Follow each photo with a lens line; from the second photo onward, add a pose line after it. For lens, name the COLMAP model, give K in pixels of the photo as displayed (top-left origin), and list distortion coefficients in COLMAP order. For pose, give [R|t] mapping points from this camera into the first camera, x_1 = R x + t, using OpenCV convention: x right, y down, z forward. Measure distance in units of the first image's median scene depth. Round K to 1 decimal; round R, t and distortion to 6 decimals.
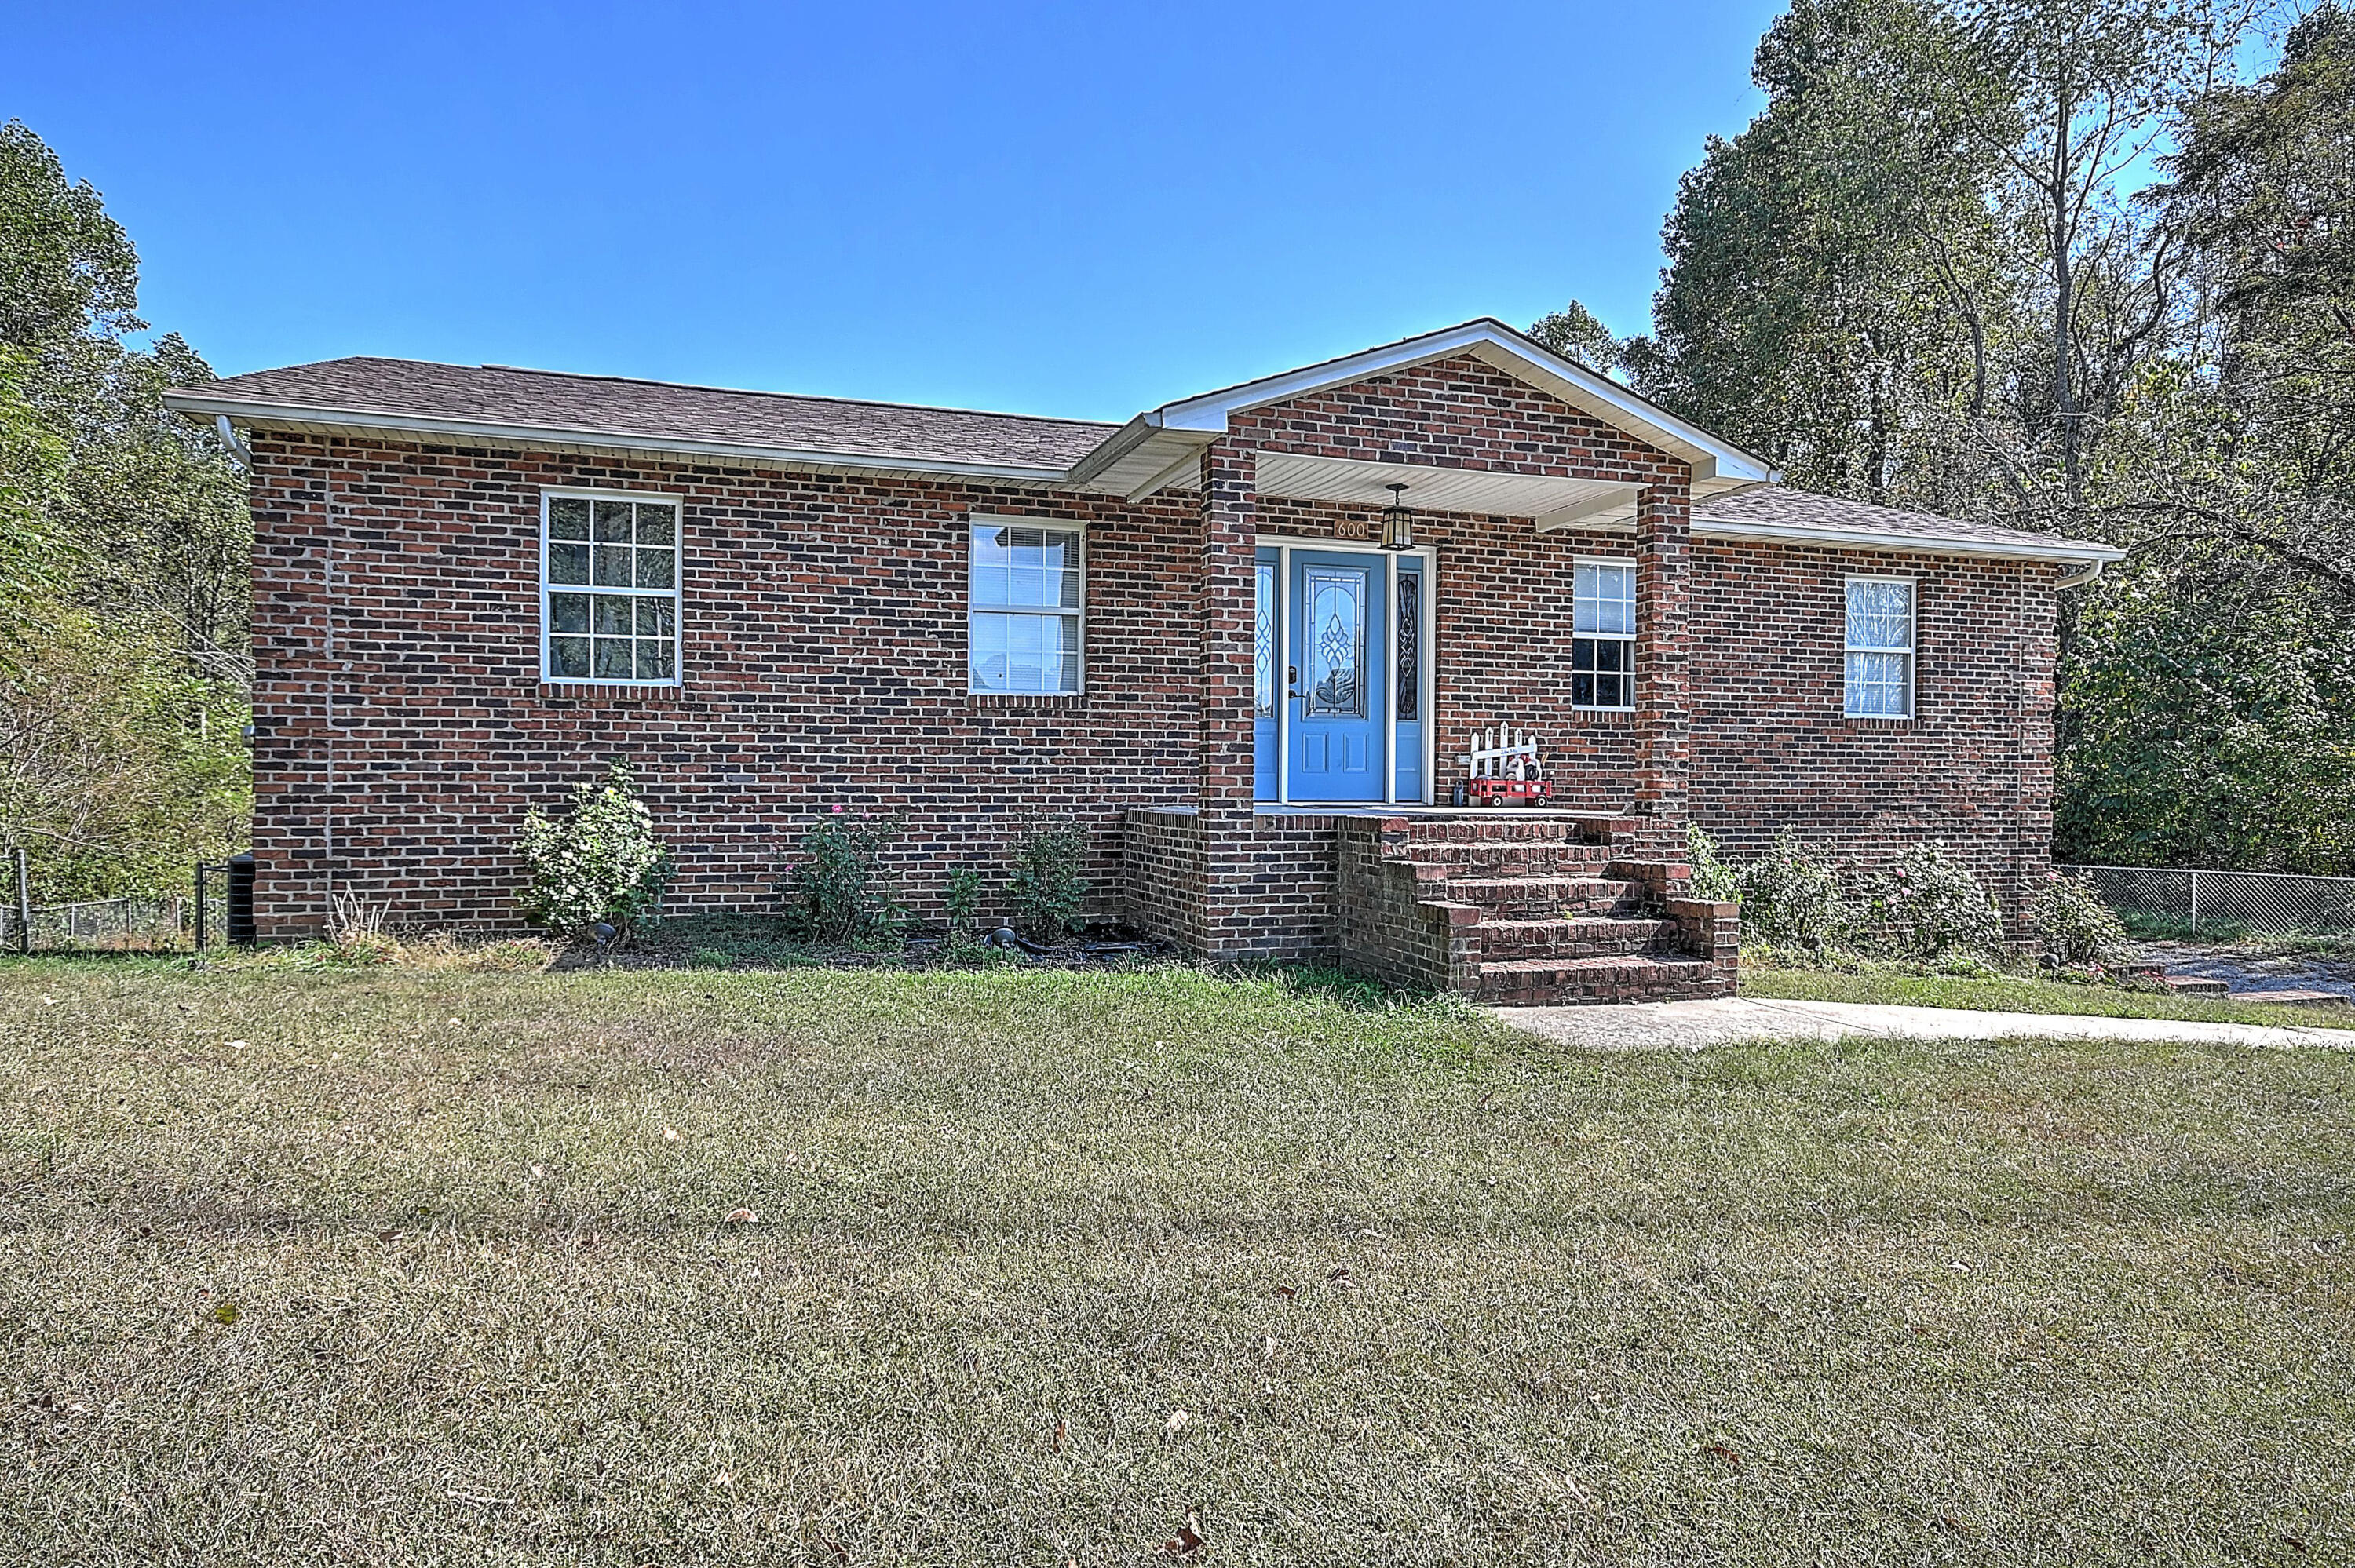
lens RADIAL K [[1380.5, 0, 1164.0], [0, 1380.5, 792.2], [0, 0, 1]] dist [0.001222, 0.011999]
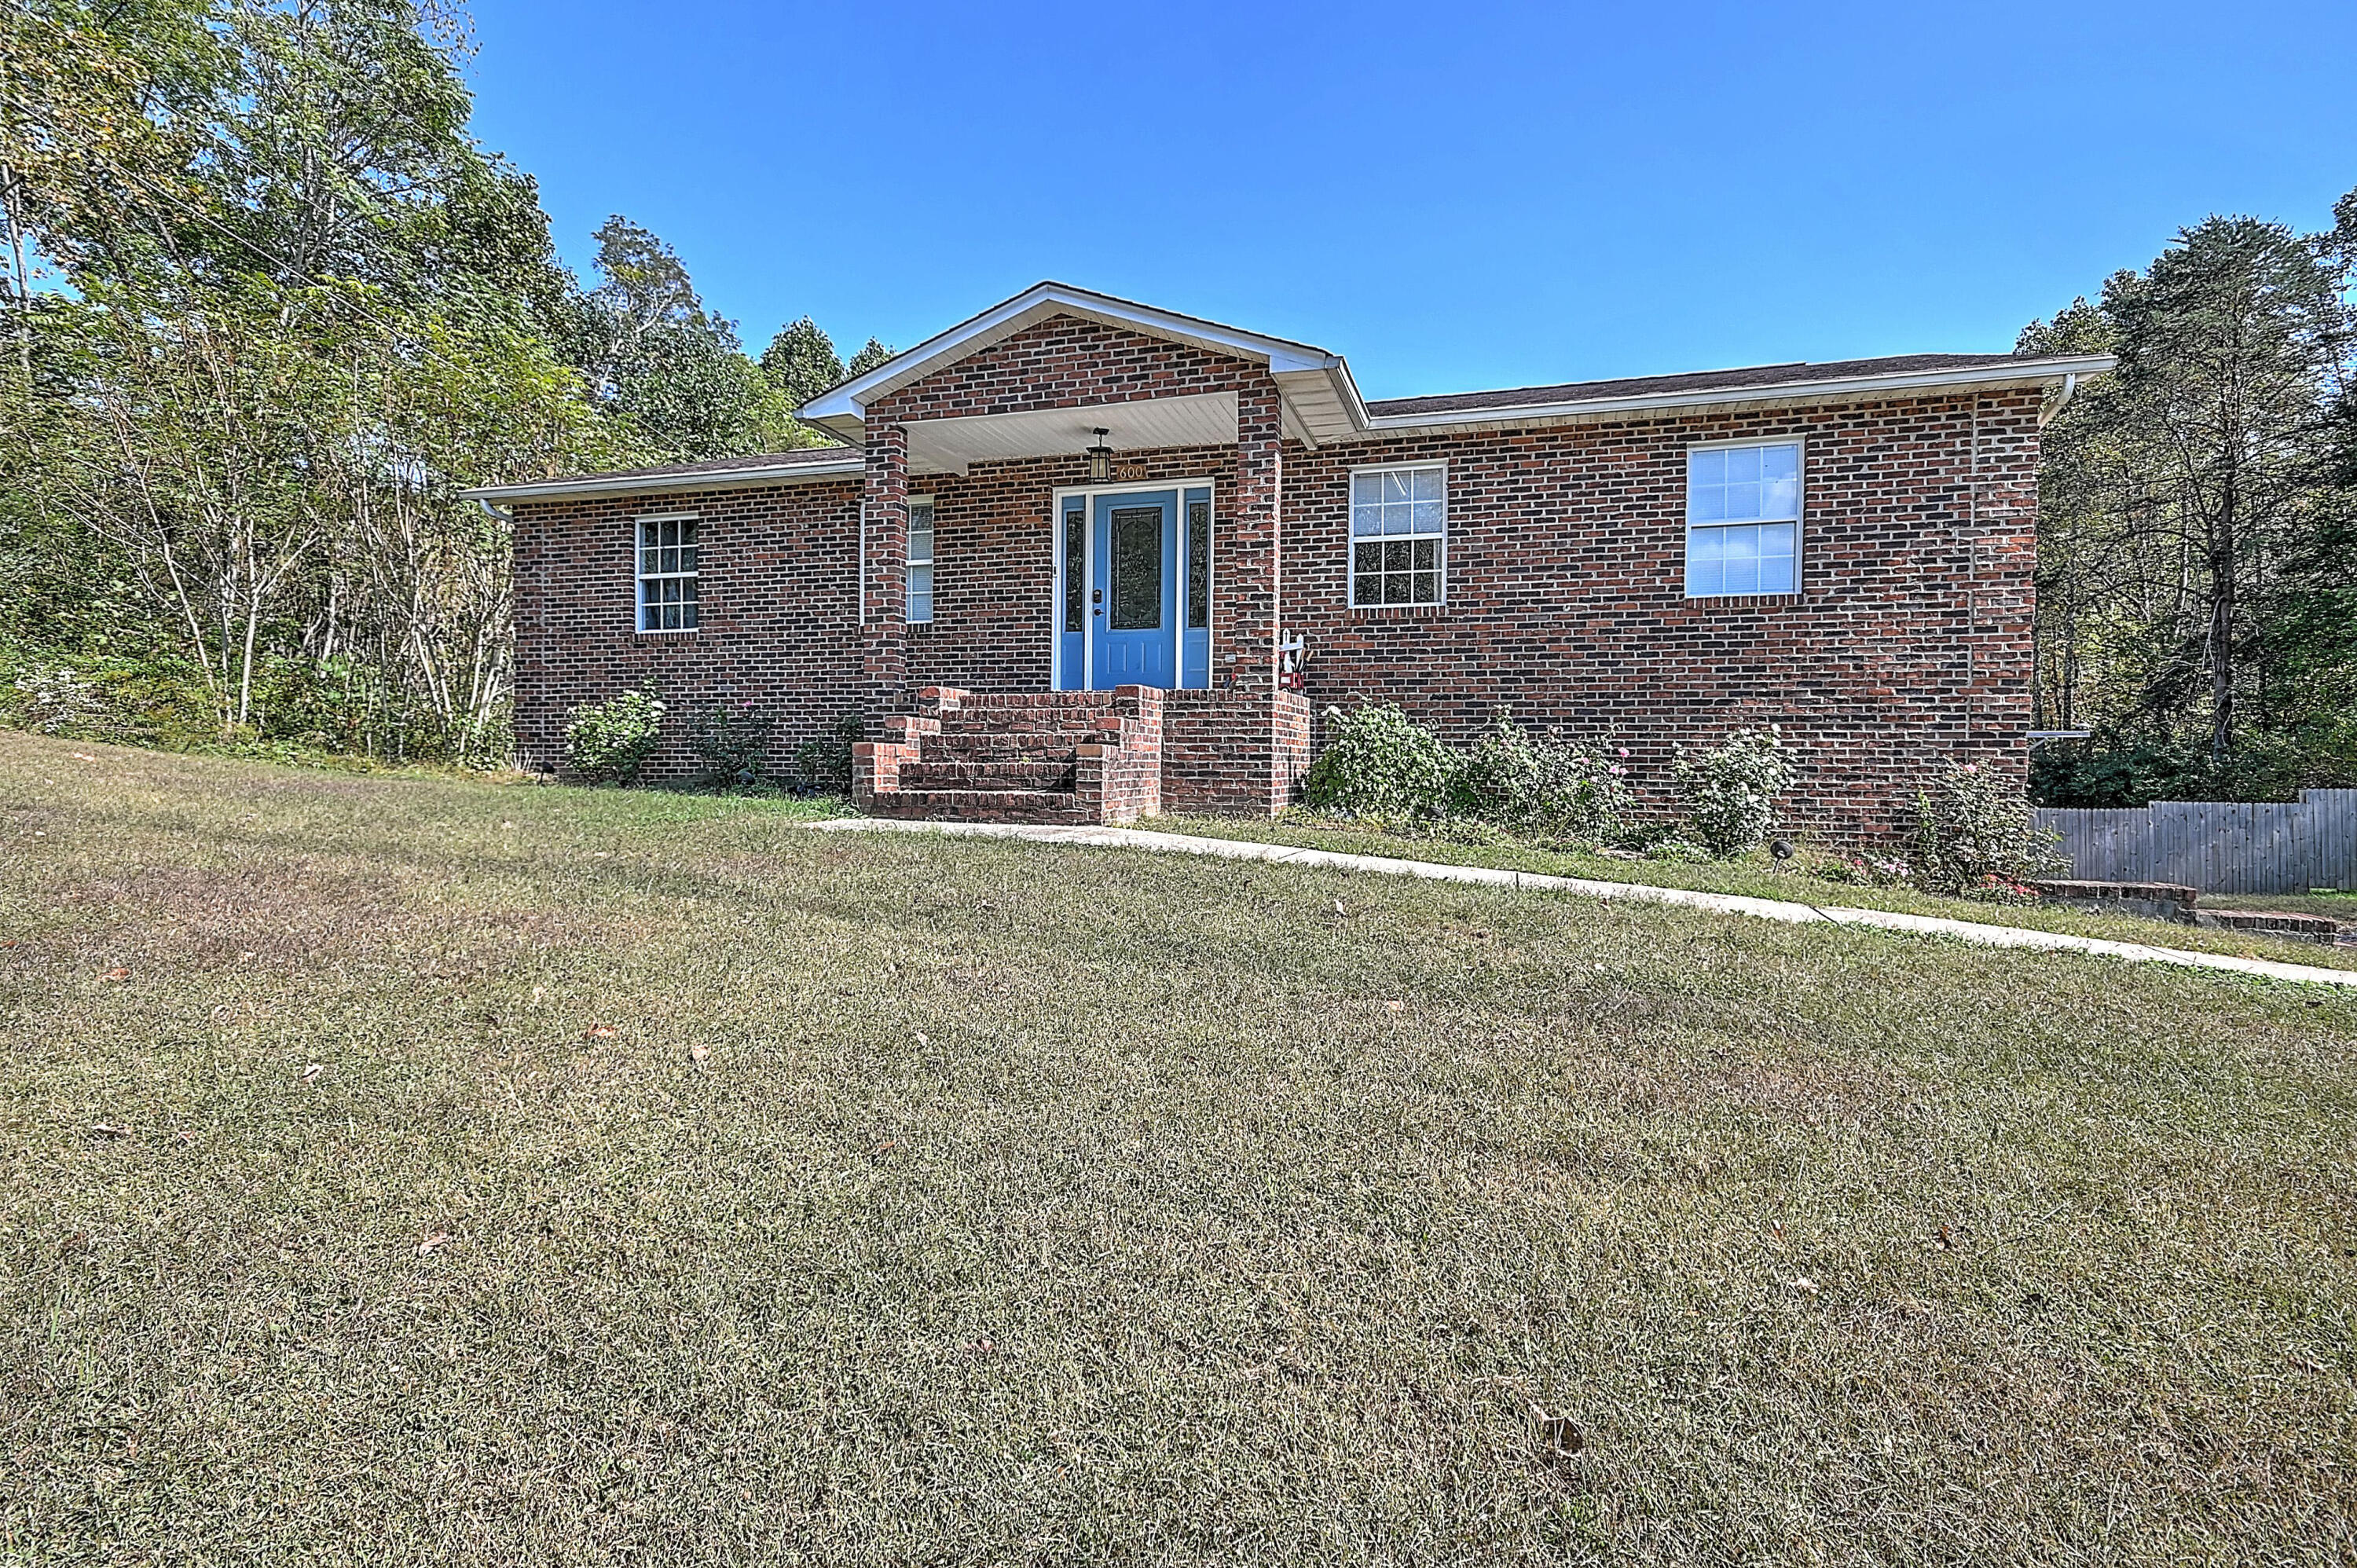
lens RADIAL K [[1185.2, 0, 1169.8], [0, 1185.2, 792.5], [0, 0, 1]] dist [0.003265, 0.002823]
pose [[0.814904, 0.008818, -0.579529, 0.845073], [-0.005307, 0.999956, 0.007753, 0.091458], [0.579572, -0.003243, 0.814915, 0.183453]]
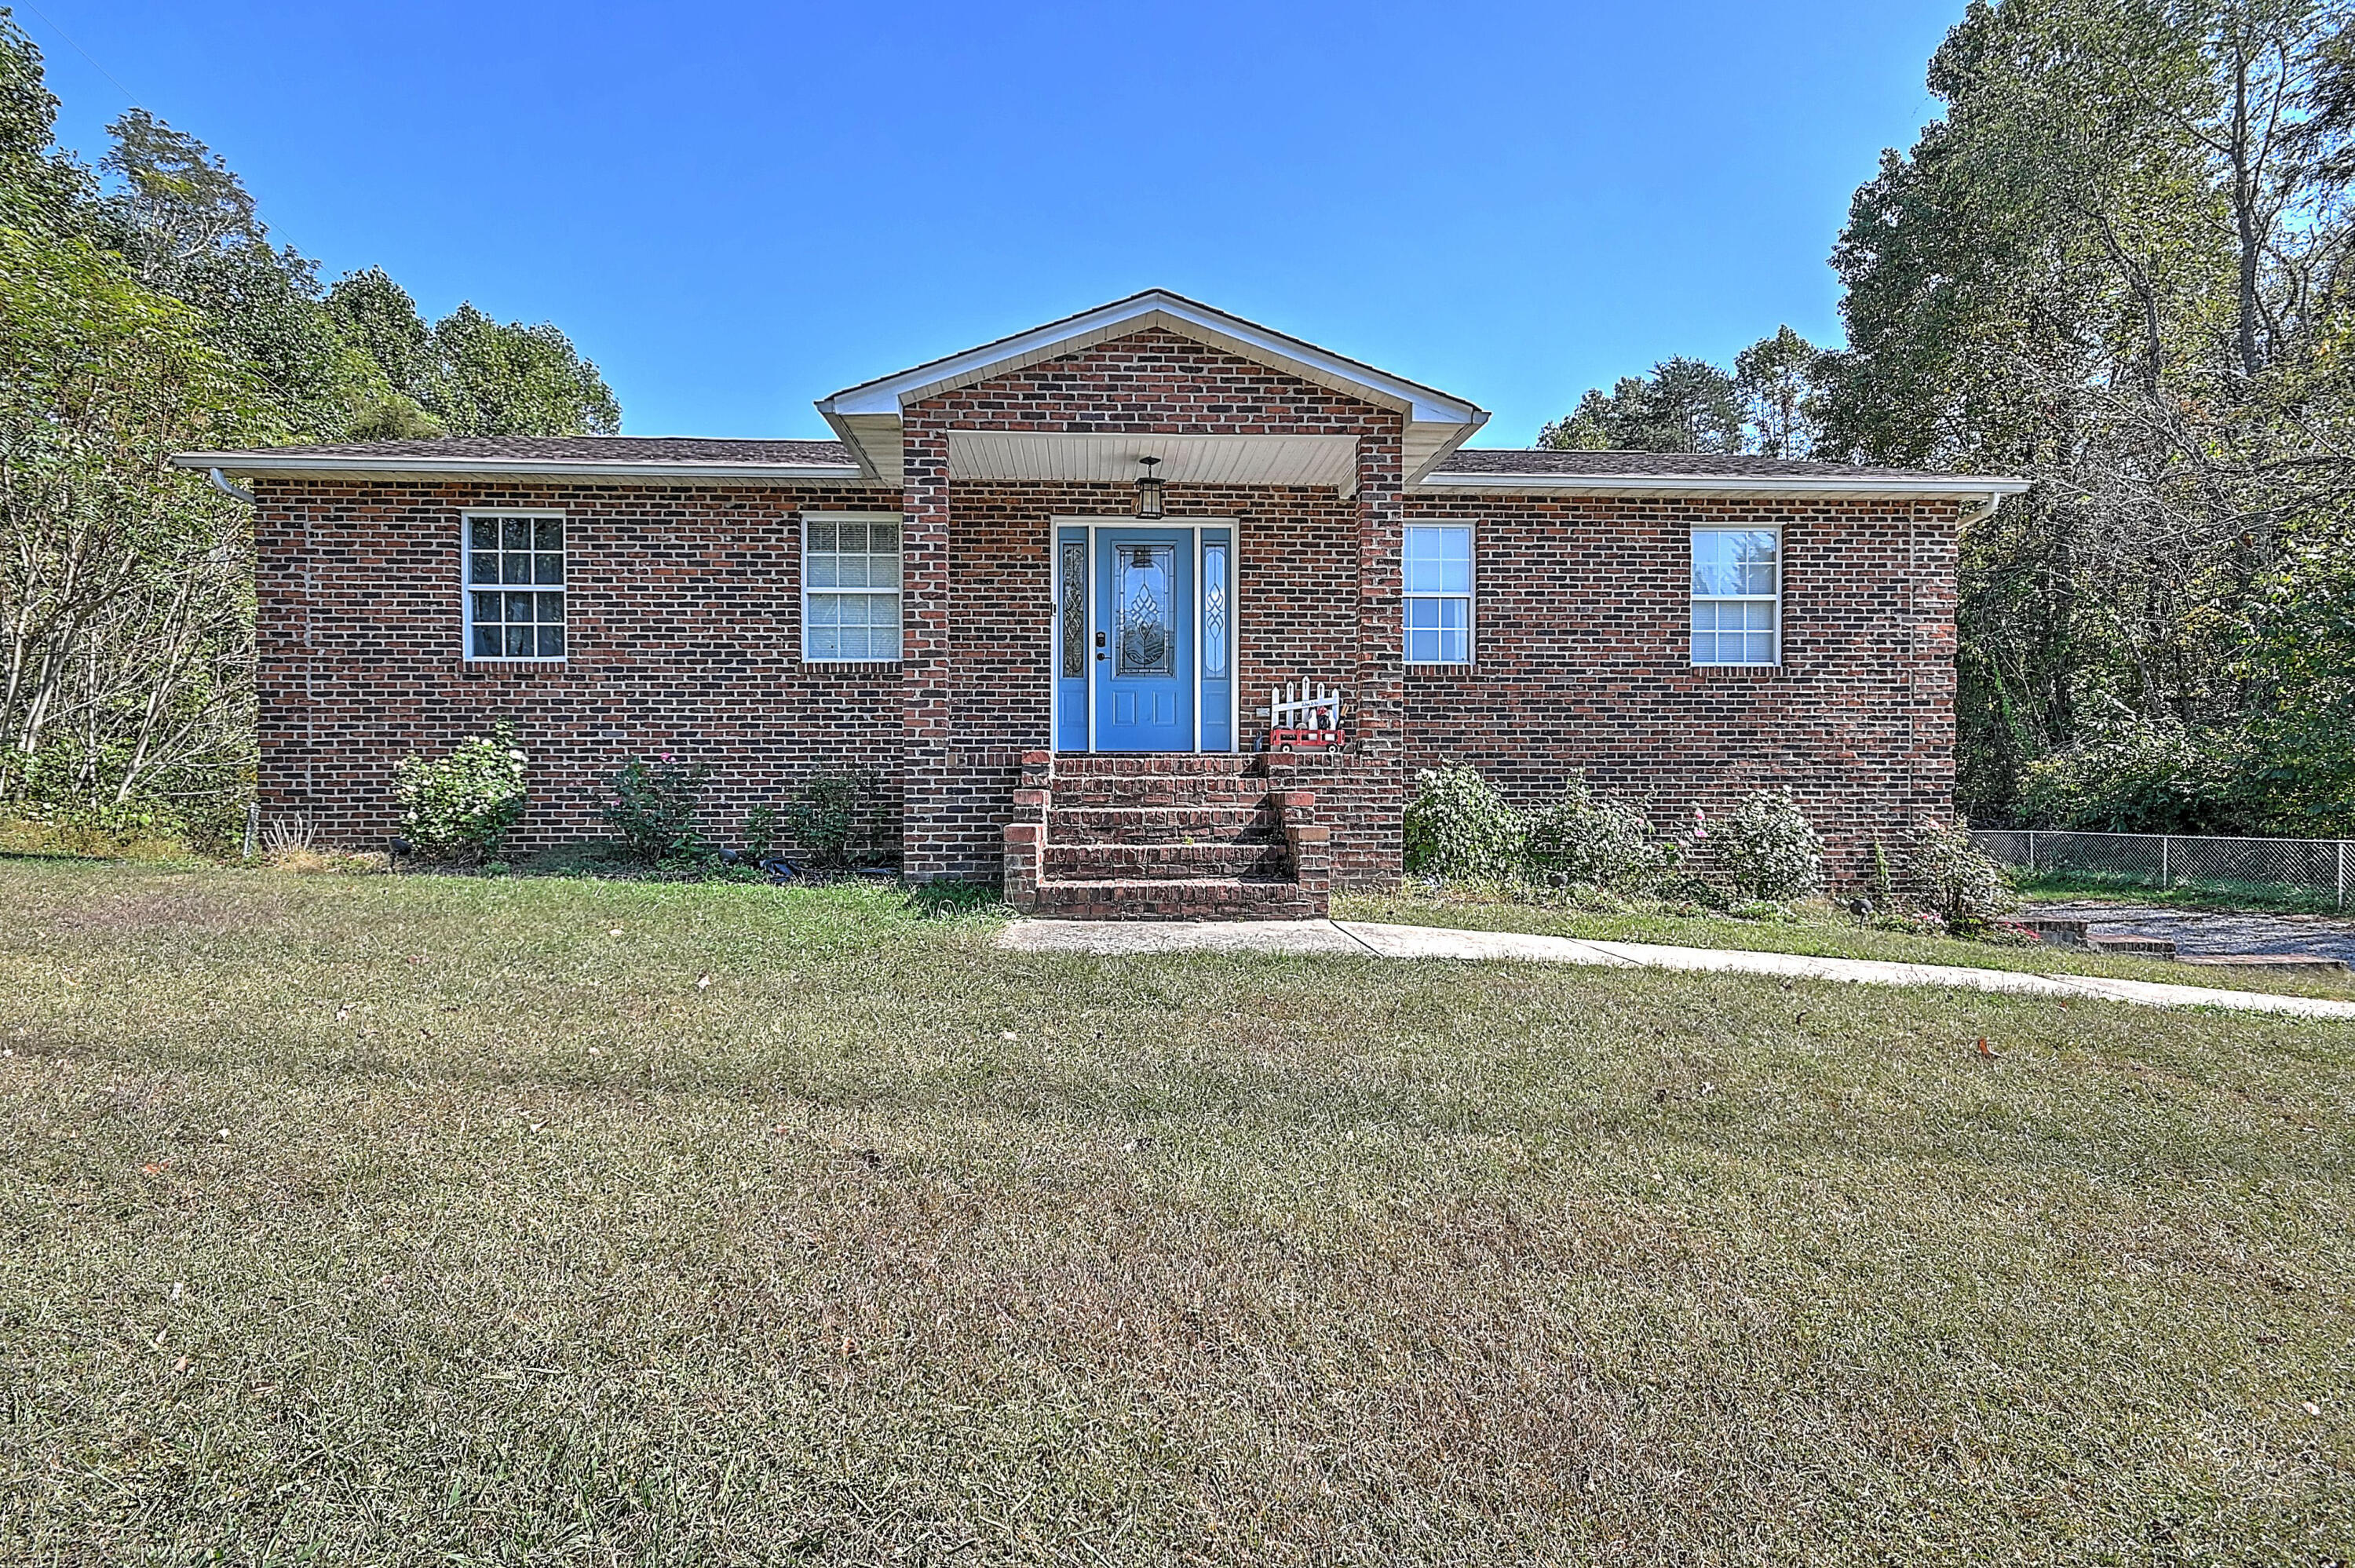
lens RADIAL K [[1132.2, 0, 1167.2], [0, 1132.2, 792.3], [0, 0, 1]] dist [0.005349, -0.006753]
pose [[0.966641, -0.006340, -0.256057, 0.419498], [0.006868, 0.999976, 0.001167, 0.042874], [0.256043, -0.002887, 0.966661, 0.132793]]
